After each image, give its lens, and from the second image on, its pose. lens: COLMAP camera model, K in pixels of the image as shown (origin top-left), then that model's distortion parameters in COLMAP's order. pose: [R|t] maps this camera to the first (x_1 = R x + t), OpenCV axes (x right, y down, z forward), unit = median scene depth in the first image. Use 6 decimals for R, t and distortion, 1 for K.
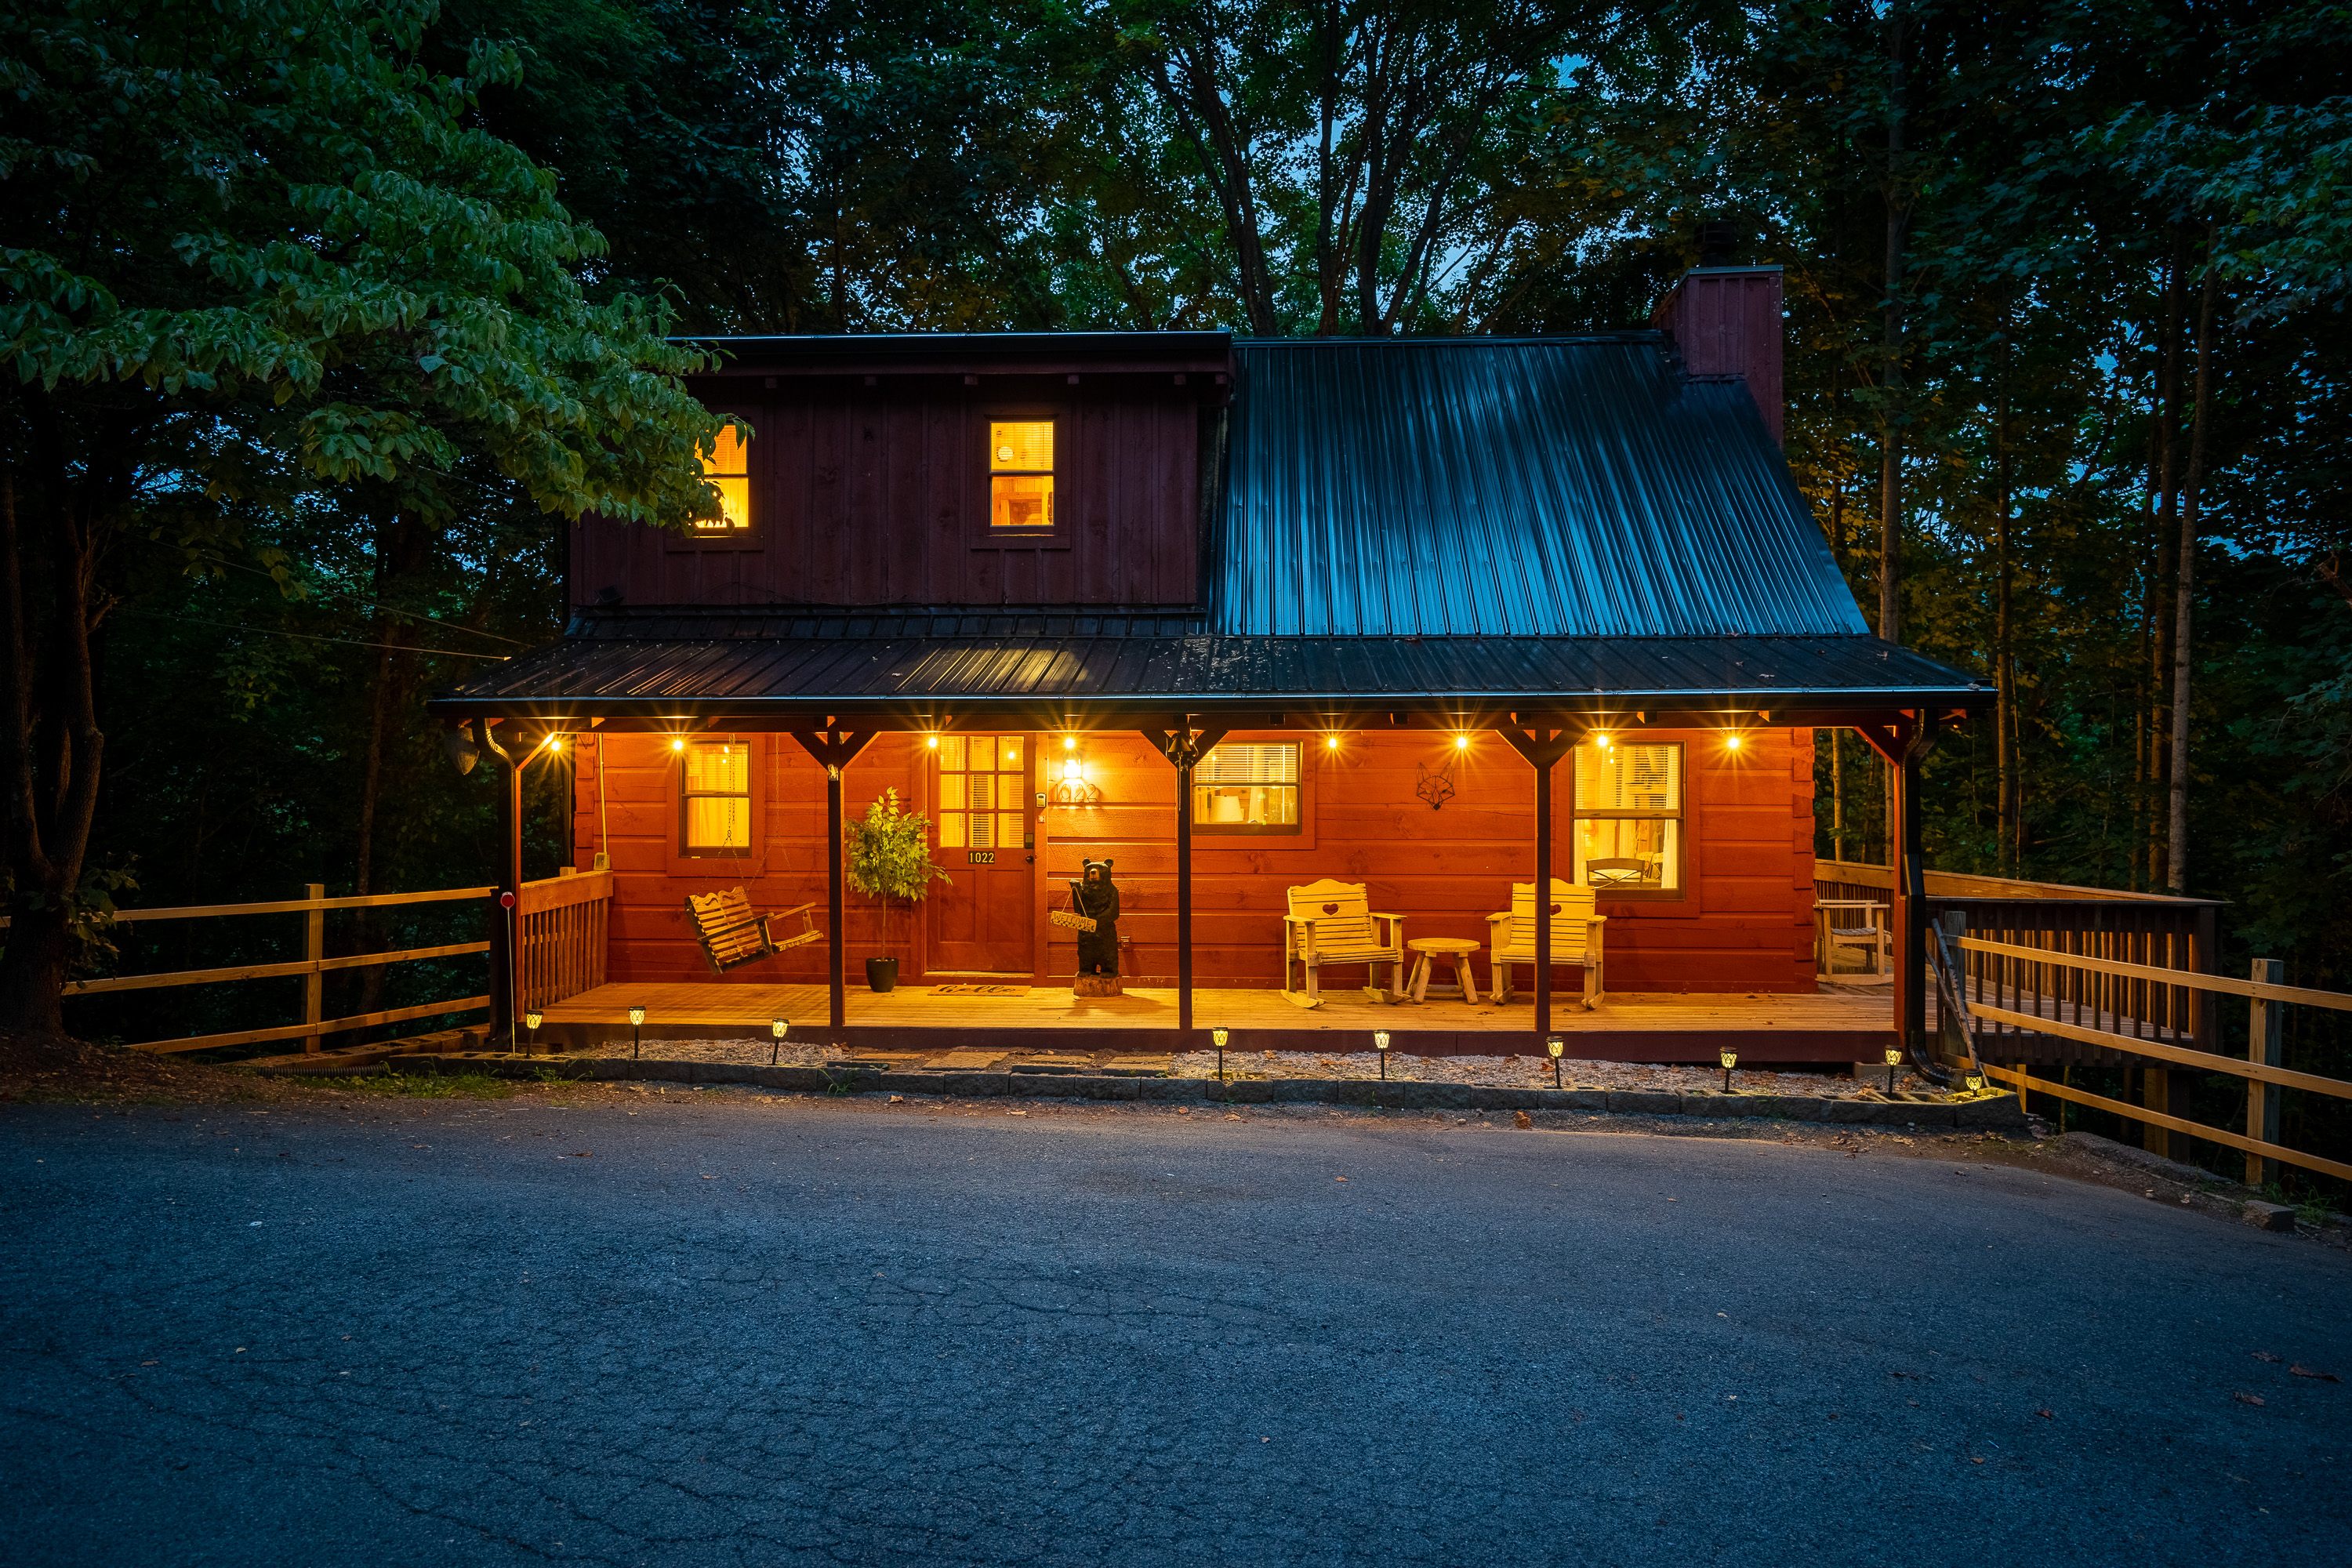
lens RADIAL K [[1656.8, 0, 1188.7], [0, 1656.8, 782.8], [0, 0, 1]] dist [0.002342, 0.001229]
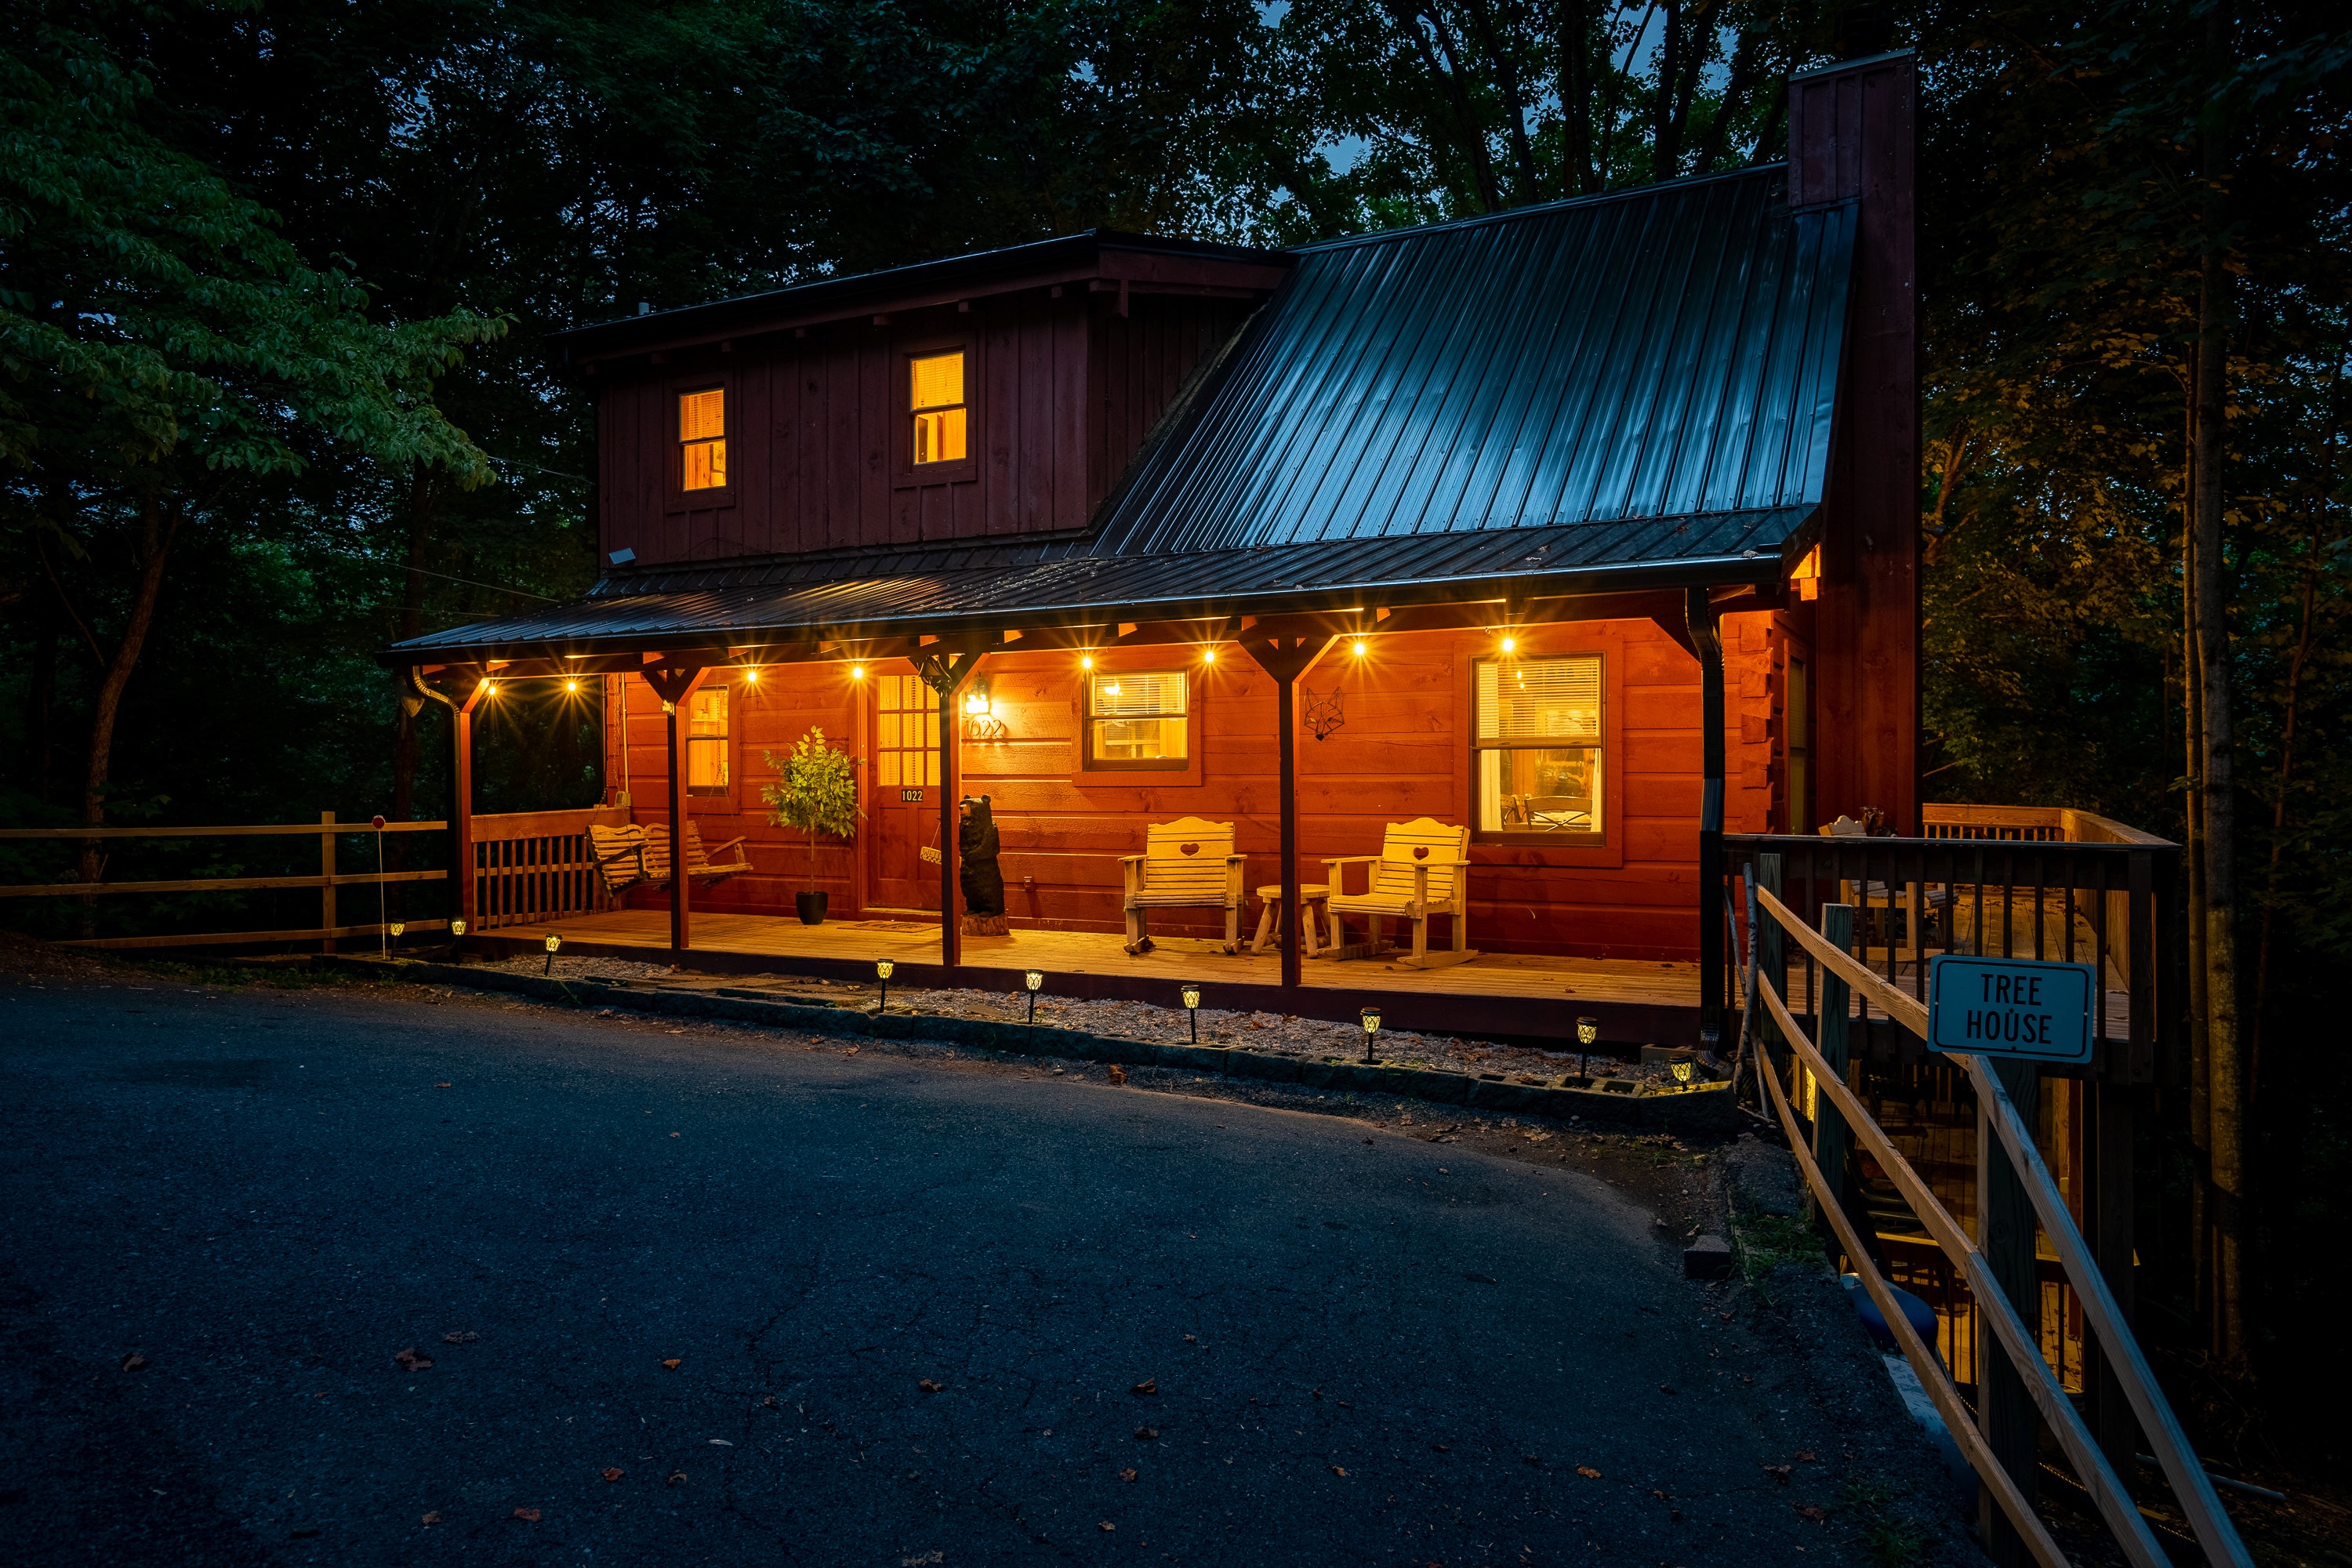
lens RADIAL K [[1656.8, 0, 1162.0], [0, 1656.8, 781.6], [0, 0, 1]] dist [0.002342, 0.001229]
pose [[0.900702, -0.004031, -0.434418, 0.495562], [0.008353, 0.999933, 0.008040, 0.032943], [0.434356, -0.010870, 0.900675, 0.178145]]
